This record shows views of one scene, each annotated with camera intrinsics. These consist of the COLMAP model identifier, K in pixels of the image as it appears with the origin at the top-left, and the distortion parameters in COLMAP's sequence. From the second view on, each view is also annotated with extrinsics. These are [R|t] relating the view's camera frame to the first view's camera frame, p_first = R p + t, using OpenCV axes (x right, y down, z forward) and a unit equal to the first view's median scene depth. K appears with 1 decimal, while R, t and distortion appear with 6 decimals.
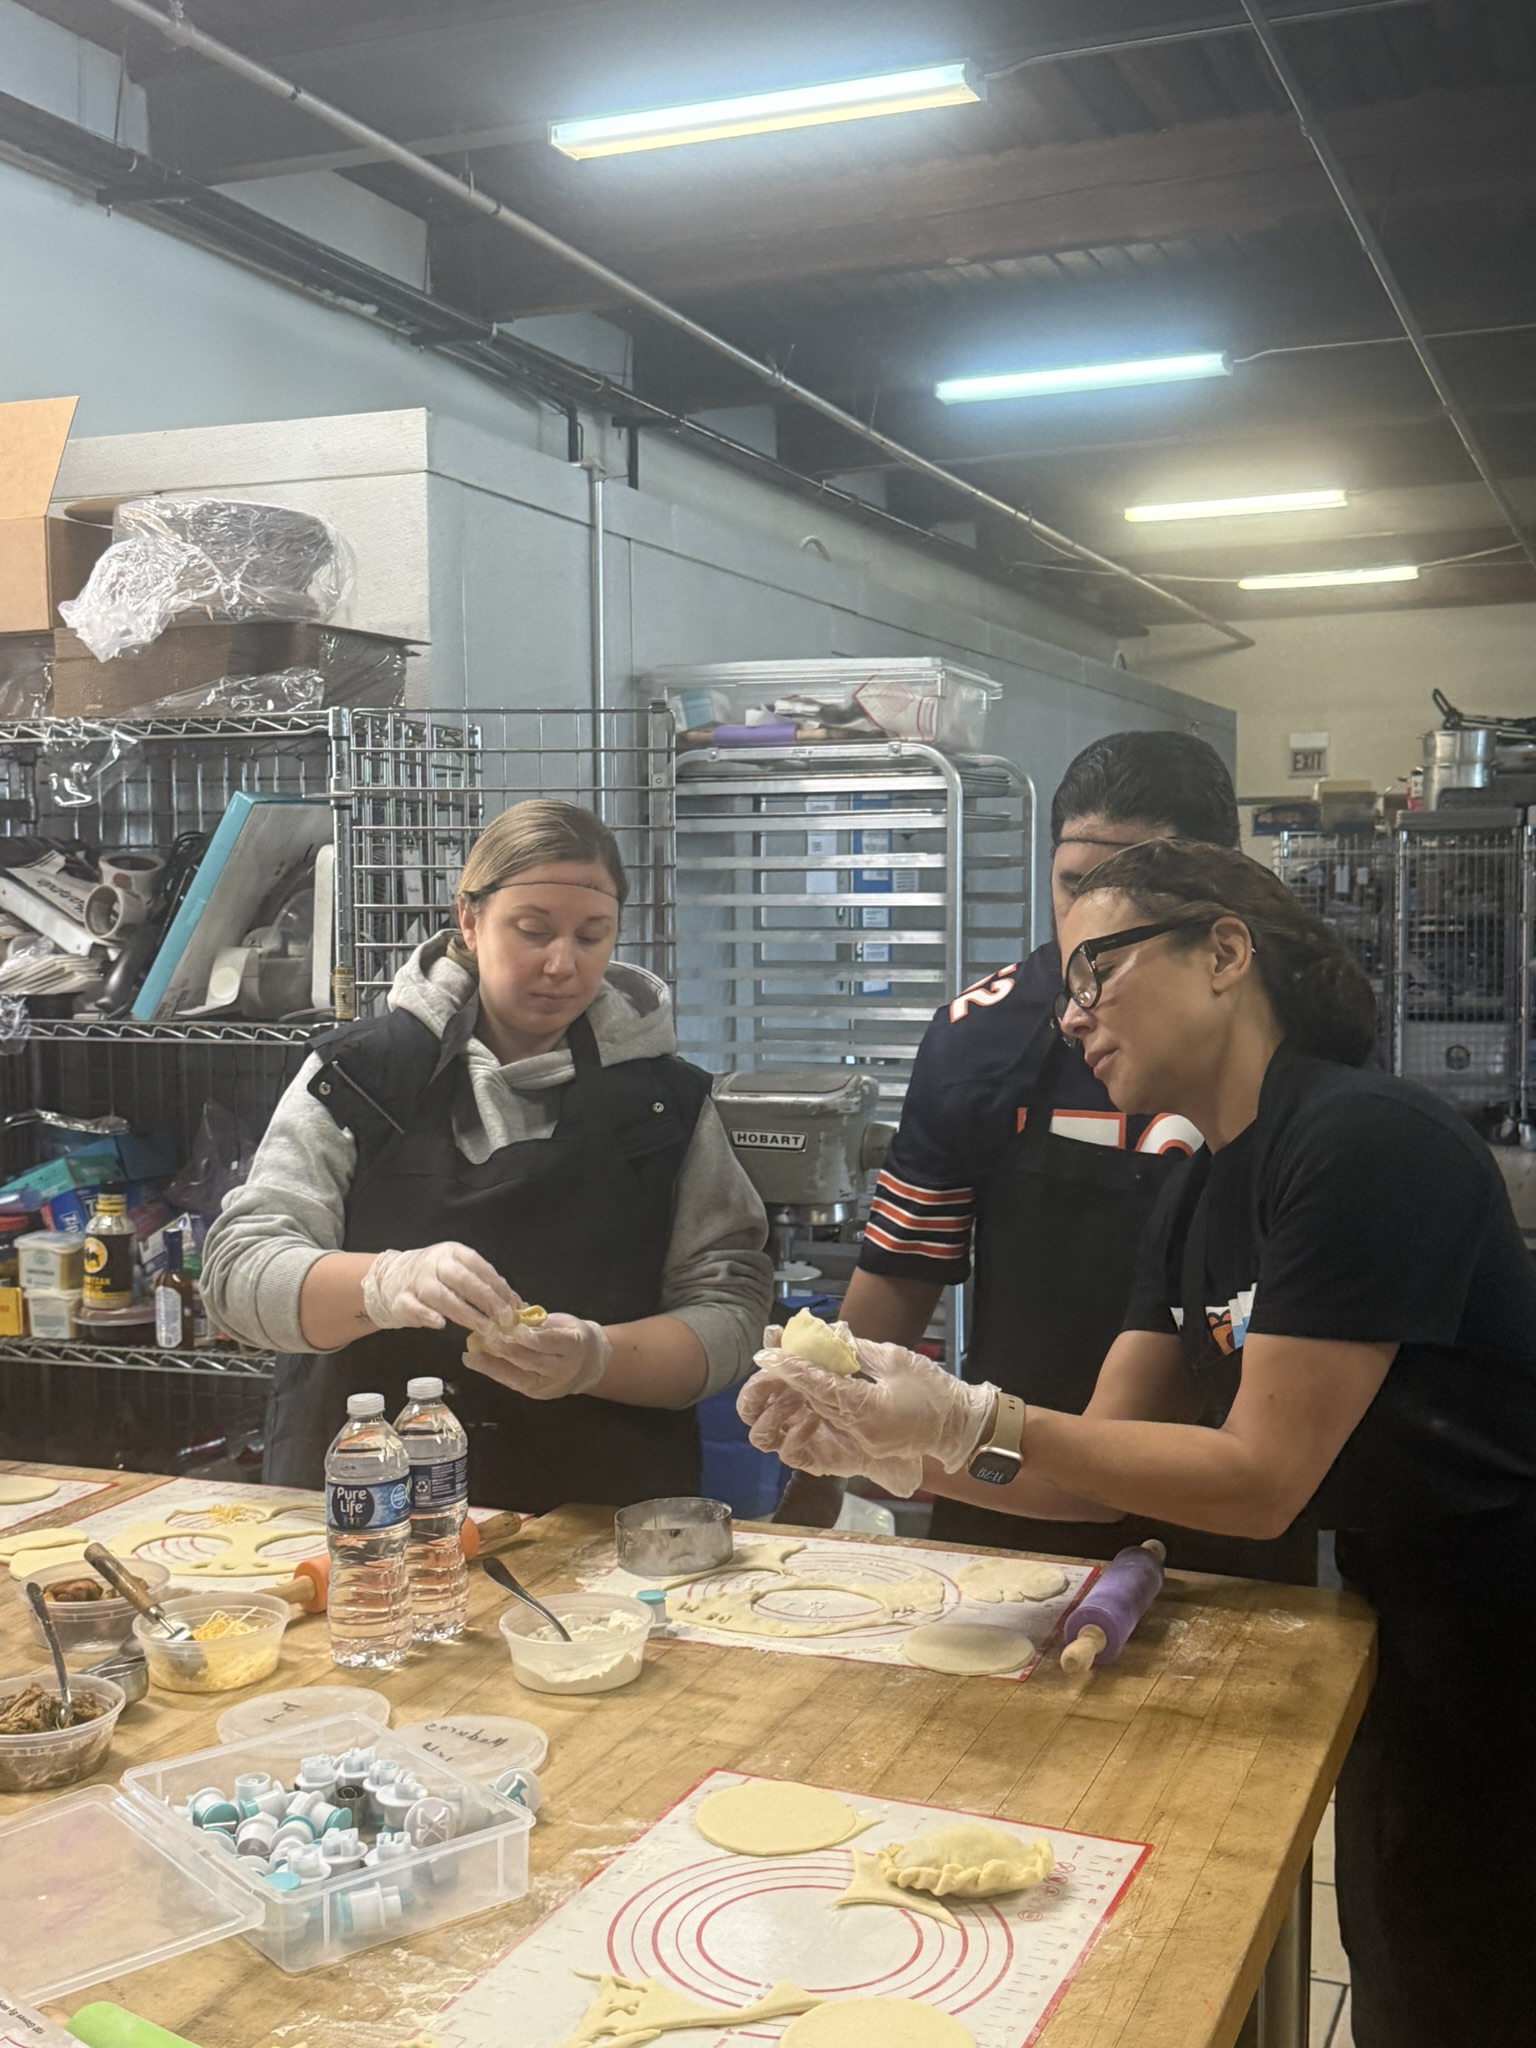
lens RADIAL K [[2215.2, 0, 747.8], [0, 2215.2, 1030.7], [0, 0, 1]] dist [0.114068, 0.000000]
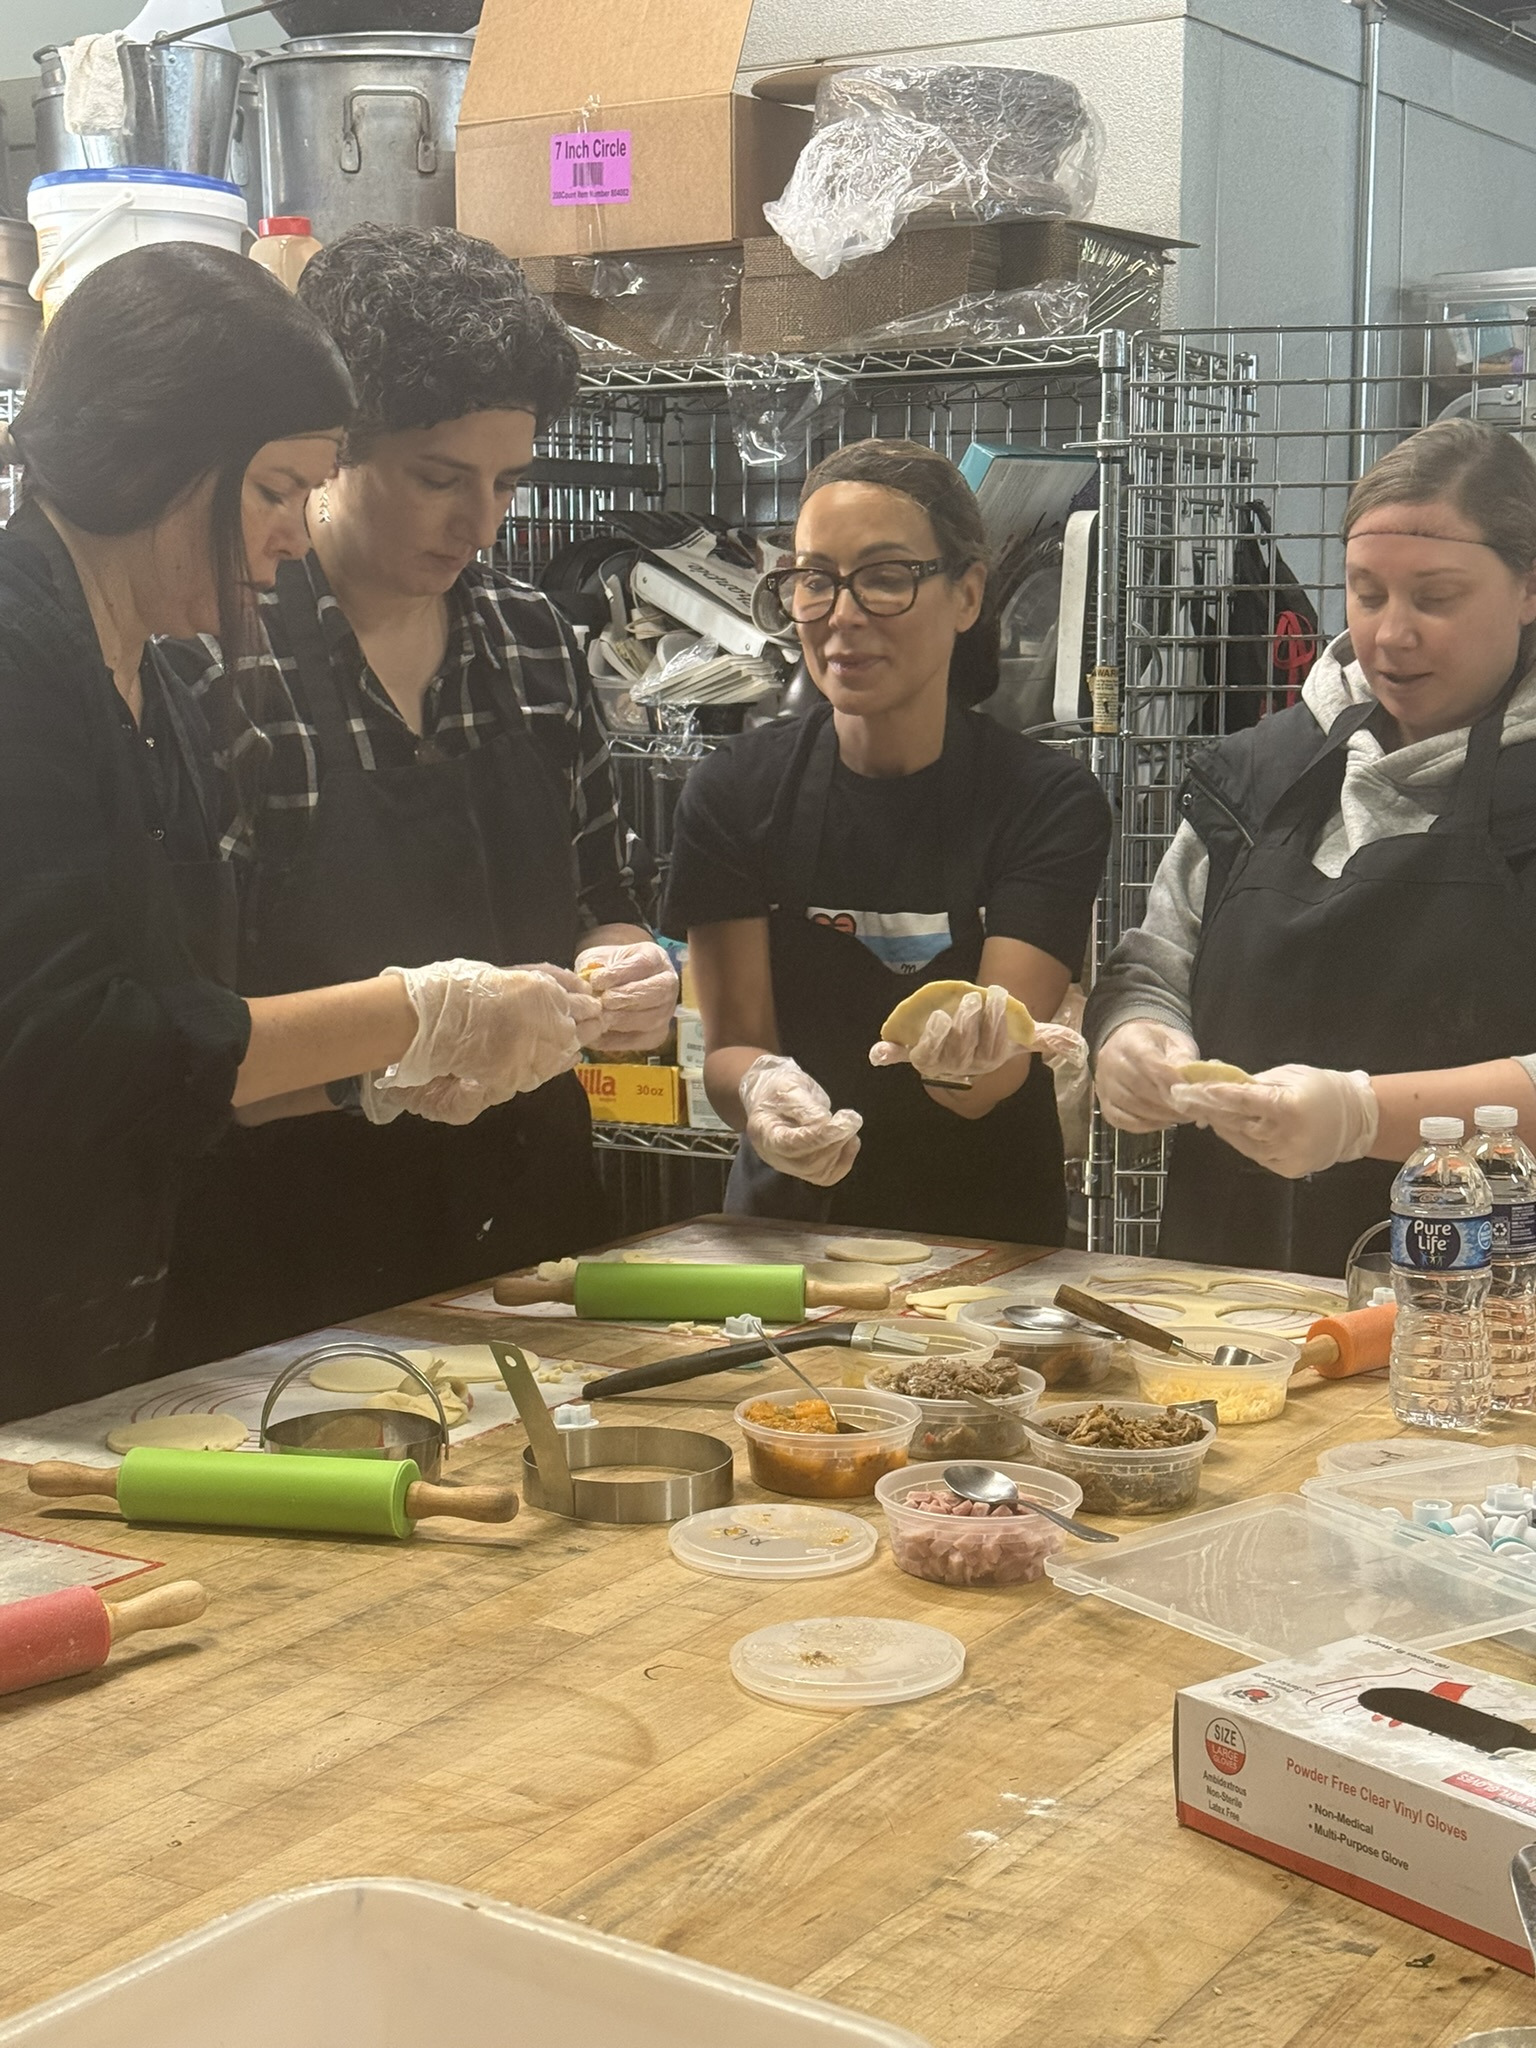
lens RADIAL K [[3049.3, 0, 765.5], [0, 3049.3, 1059.1], [0, 0, 1]] dist [0.092138, 0.000000]
pose [[0.986172, 0.024279, -0.163937, -0.107538], [-0.011738, 0.996959, 0.077039, 0.025043], [0.165309, -0.074049, 0.983458, -0.084725]]
